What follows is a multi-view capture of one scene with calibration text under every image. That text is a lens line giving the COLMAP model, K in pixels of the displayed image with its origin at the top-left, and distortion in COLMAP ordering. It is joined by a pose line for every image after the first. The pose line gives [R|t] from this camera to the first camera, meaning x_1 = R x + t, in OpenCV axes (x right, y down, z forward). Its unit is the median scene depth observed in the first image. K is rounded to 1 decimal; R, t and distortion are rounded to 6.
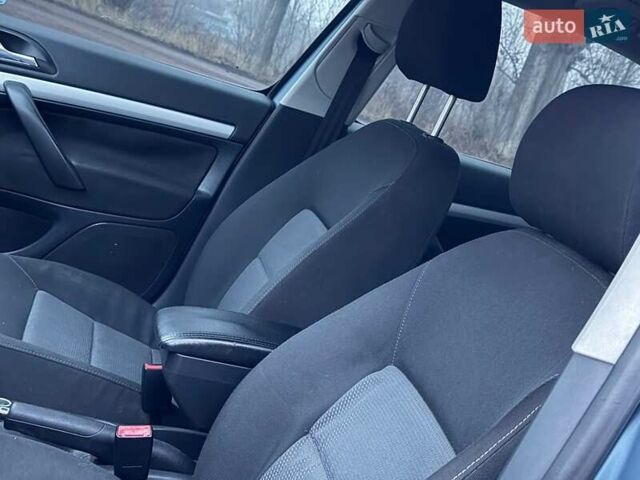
lens RADIAL K [[910.7, 0, 320.0], [0, 910.7, 240.0], [0, 0, 1]] dist [0.138300, 0.038731]
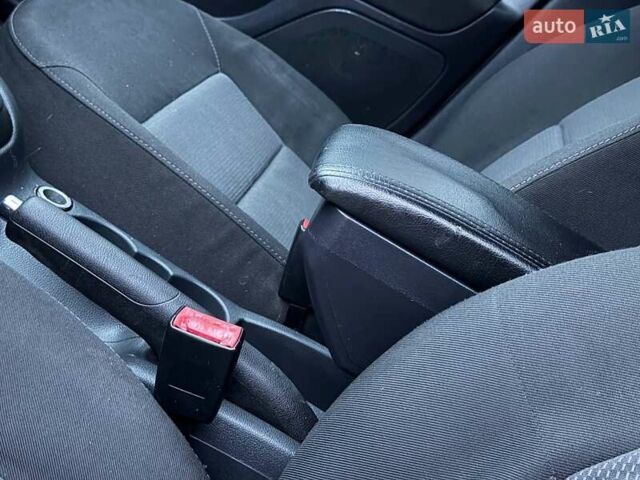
lens RADIAL K [[824.3, 0, 320.0], [0, 824.3, 240.0], [0, 0, 1]] dist [0.099706, 0.022143]
pose [[0.898783, 0.322130, -0.297357, -0.026475], [-0.291389, 0.945737, 0.143782, 0.071051], [0.327538, -0.042582, 0.943878, 0.521163]]
